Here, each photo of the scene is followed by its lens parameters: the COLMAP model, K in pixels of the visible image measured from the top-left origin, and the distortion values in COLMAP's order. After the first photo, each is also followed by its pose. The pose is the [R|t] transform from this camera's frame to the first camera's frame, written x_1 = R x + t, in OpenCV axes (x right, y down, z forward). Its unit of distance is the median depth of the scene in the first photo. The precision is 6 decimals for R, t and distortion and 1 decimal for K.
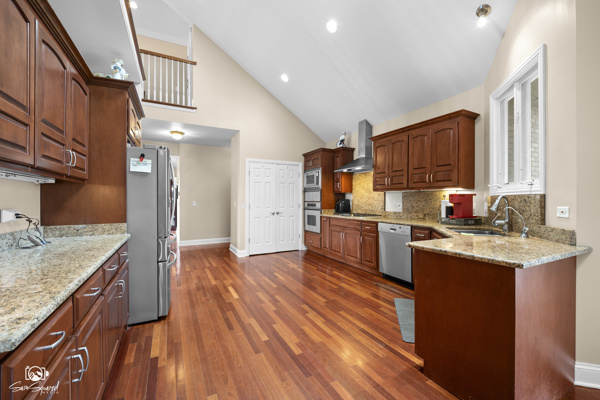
lens RADIAL K [[252.1, 0, 302.7], [0, 252.1, 201.0], [0, 0, 1]] dist [0.000789, -0.000359]
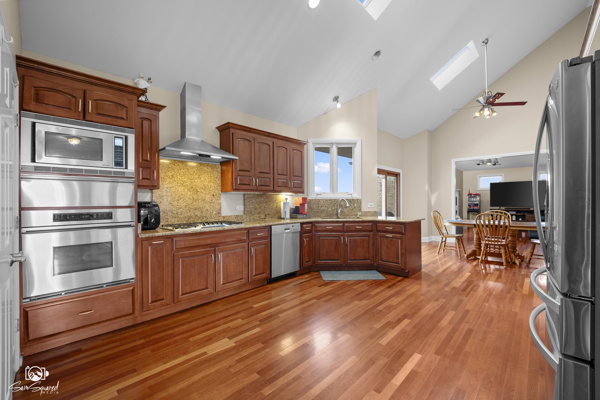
lens RADIAL K [[252.1, 0, 301.6], [0, 252.1, 202.0], [0, 0, 1]] dist [0.000789, -0.000359]
pose [[-0.321454, 0.000148, 0.946925, -0.621837], [0.010799, 0.999936, 0.003510, -0.005433], [-0.946863, 0.011355, -0.321435, 1.196508]]
